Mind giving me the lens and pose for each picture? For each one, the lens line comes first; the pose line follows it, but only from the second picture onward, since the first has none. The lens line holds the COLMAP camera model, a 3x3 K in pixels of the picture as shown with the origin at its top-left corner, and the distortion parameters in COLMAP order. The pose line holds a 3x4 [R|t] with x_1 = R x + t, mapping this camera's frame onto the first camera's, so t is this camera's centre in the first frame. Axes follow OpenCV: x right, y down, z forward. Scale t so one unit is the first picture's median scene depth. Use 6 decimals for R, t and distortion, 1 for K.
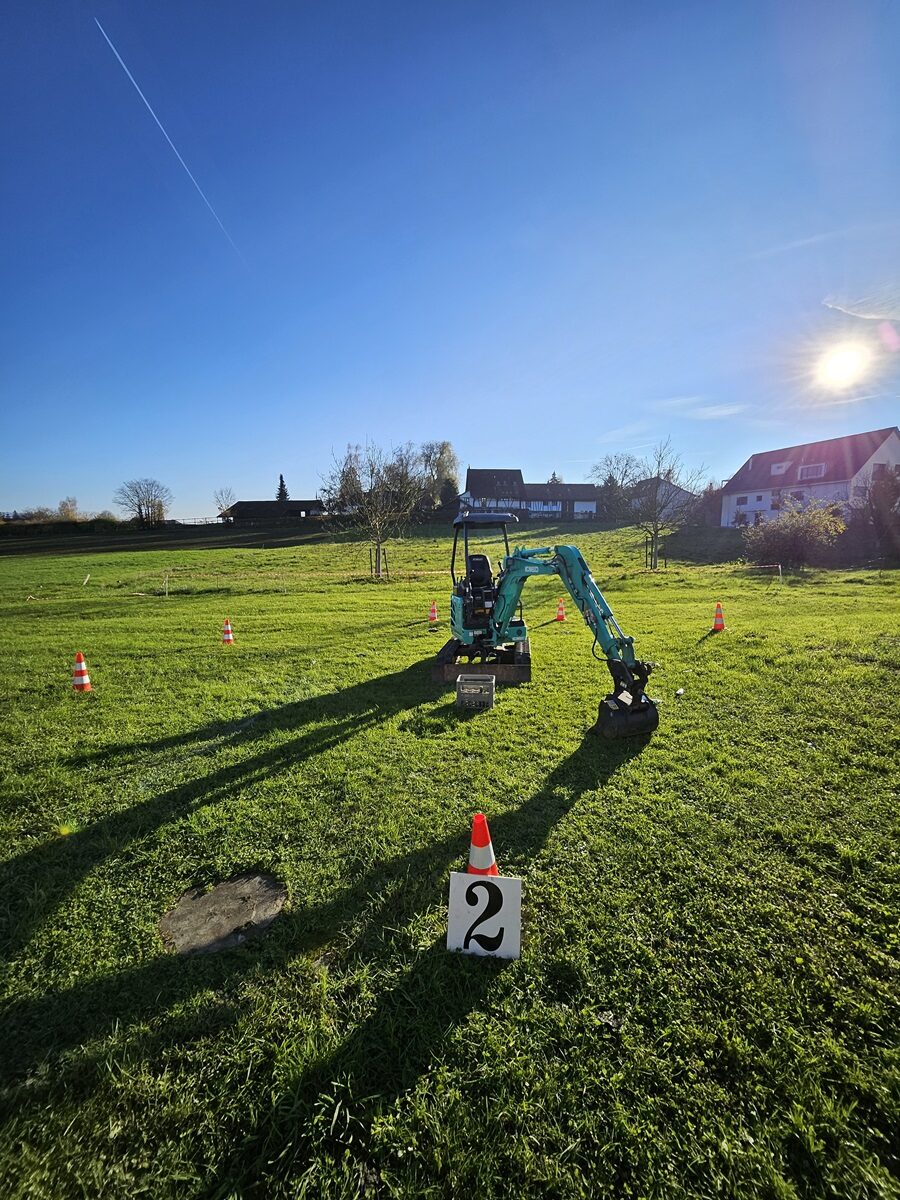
lens RADIAL K [[475.6, 0, 453.9], [0, 475.6, 588.2], [0, 0, 1]] dist [-0.000494, 0.002192]
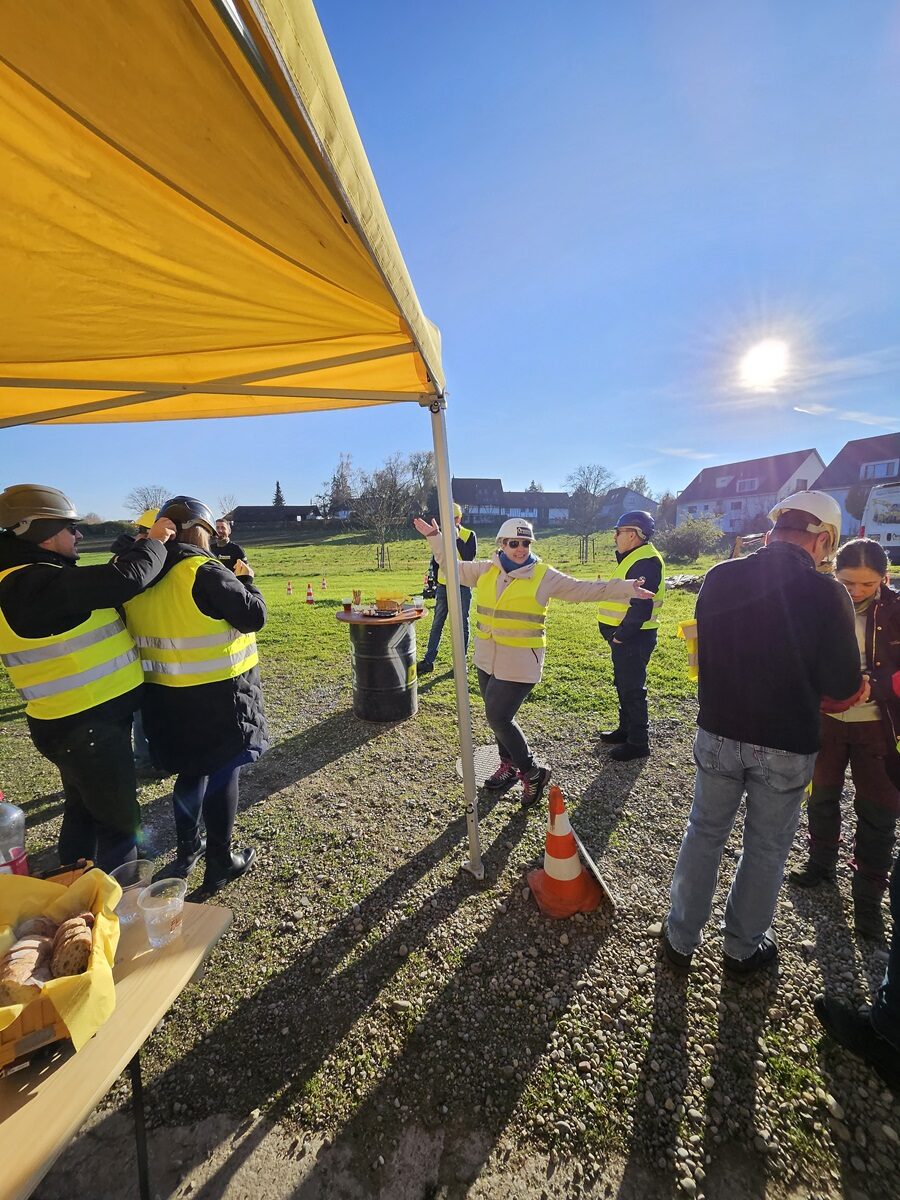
lens RADIAL K [[475.6, 0, 449.7], [0, 475.6, 592.3], [0, 0, 1]] dist [-0.000494, 0.002192]
pose [[0.999774, 0.002947, 0.021054, 0.001005], [-0.002943, 0.999996, -0.000179, 0.010453], [-0.021054, 0.000117, 0.999778, -0.084516]]
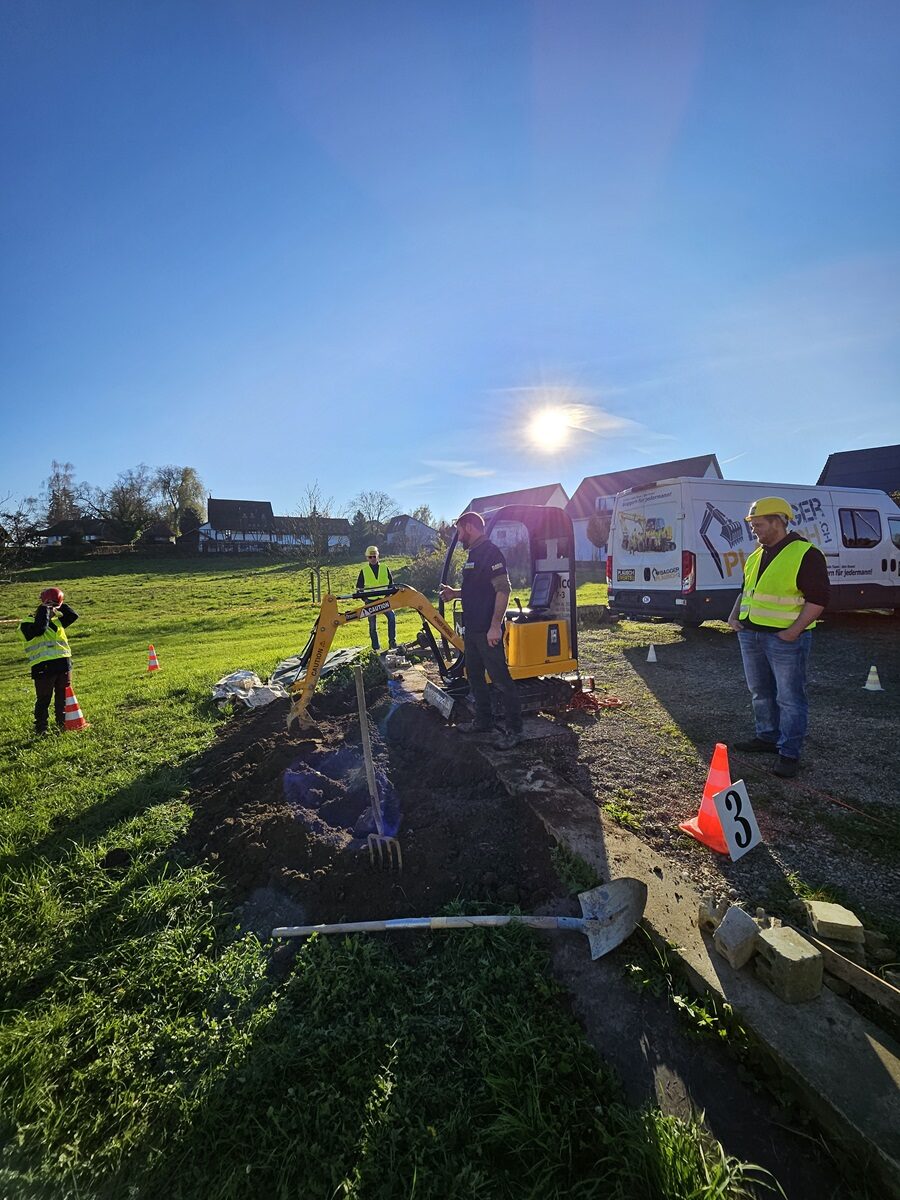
lens RADIAL K [[475.6, 0, 453.0], [0, 475.6, 594.4], [0, 0, 1]] dist [-0.000494, 0.002192]
pose [[0.906870, -0.036155, 0.419857, 0.059350], [0.059120, 0.997375, -0.041809, 0.000193], [-0.417243, 0.062737, 0.906627, -0.017512]]
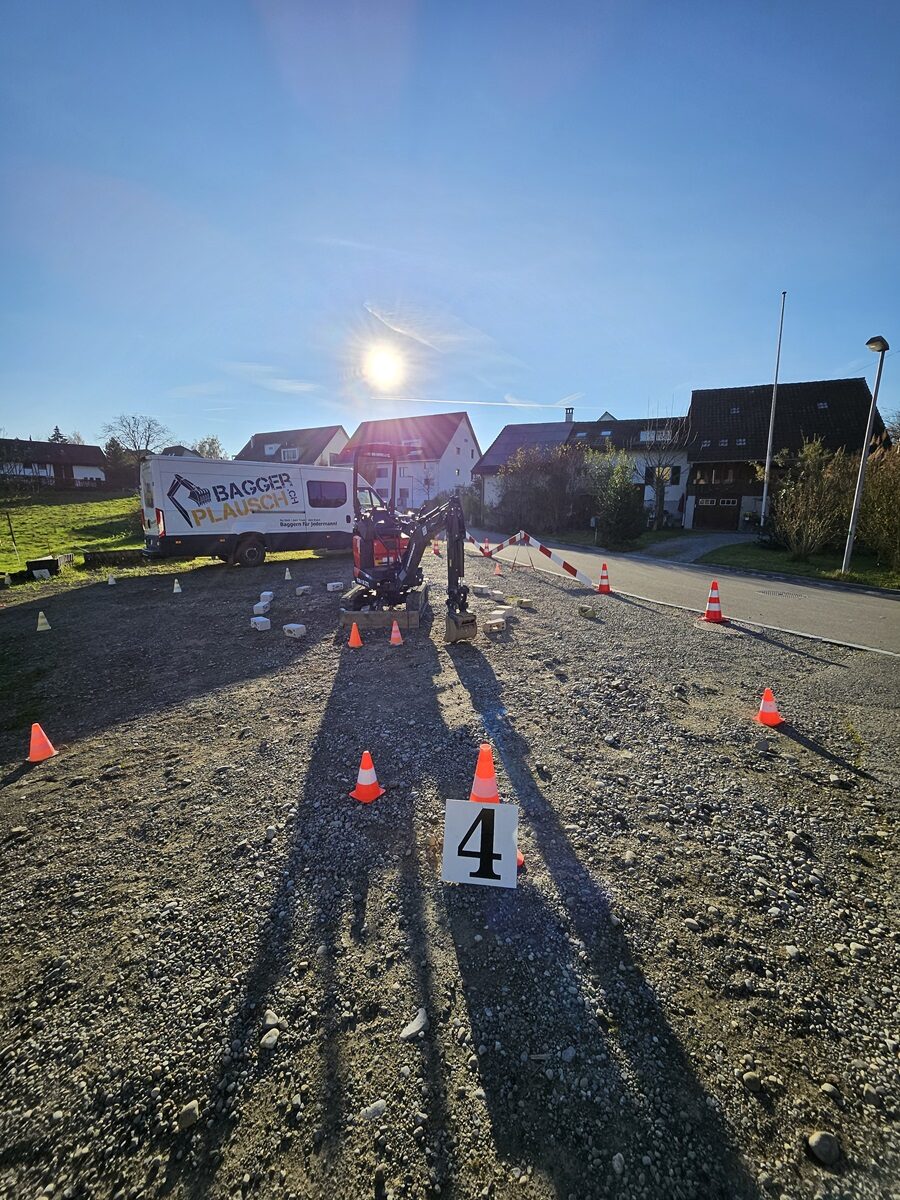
lens RADIAL K [[475.6, 0, 456.7], [0, 475.6, 602.2], [0, 0, 1]] dist [-0.000494, 0.002192]
pose [[0.695051, -0.133072, 0.706538, 0.087523], [0.069491, 0.990555, 0.118204, 0.004756], [-0.715594, -0.033059, 0.697733, -0.079860]]
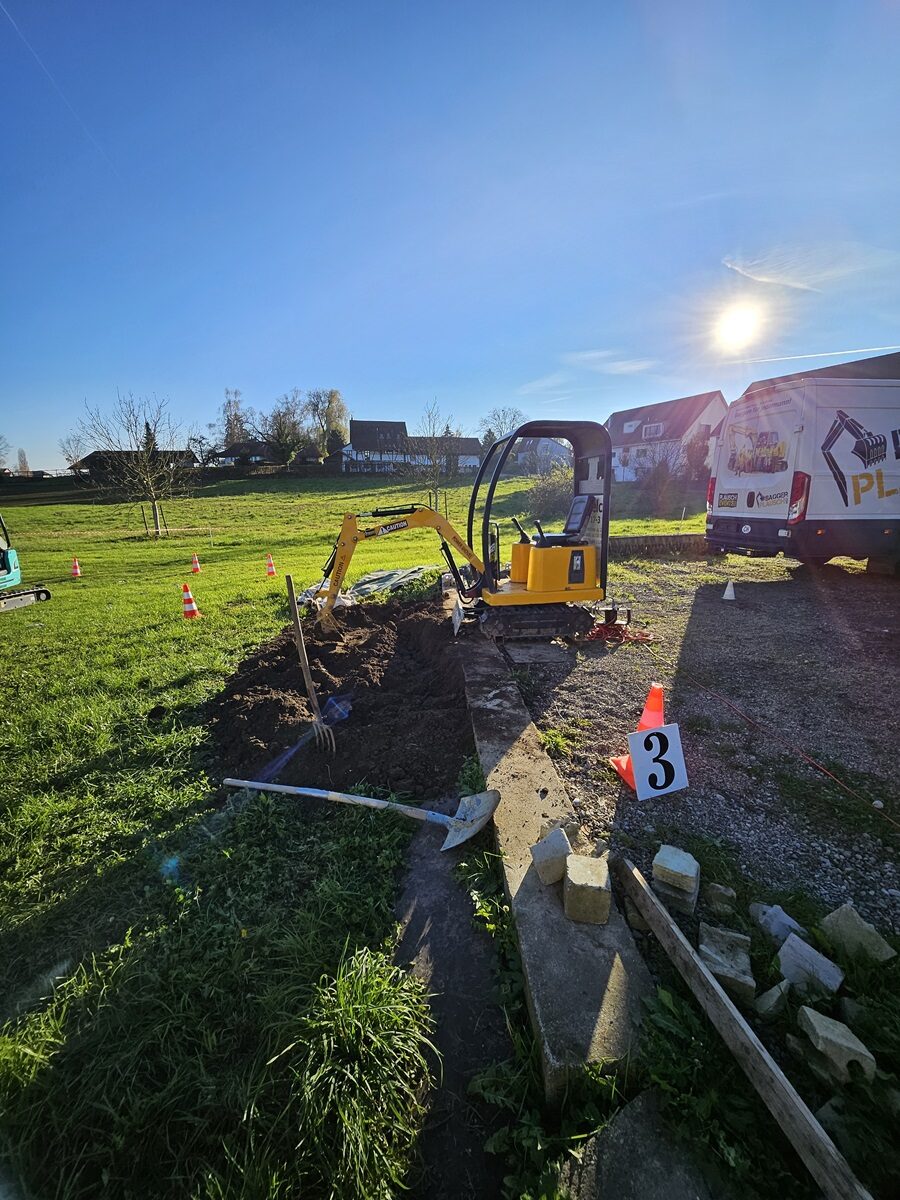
lens RADIAL K [[475.6, 0, 454.3], [0, 475.6, 592.3], [0, 0, 1]] dist [-0.000494, 0.002192]
pose [[0.986906, -0.034074, 0.157654, 0.067863], [0.017565, 0.994322, 0.104954, 0.000694], [-0.160335, -0.100810, 0.981901, -0.020600]]
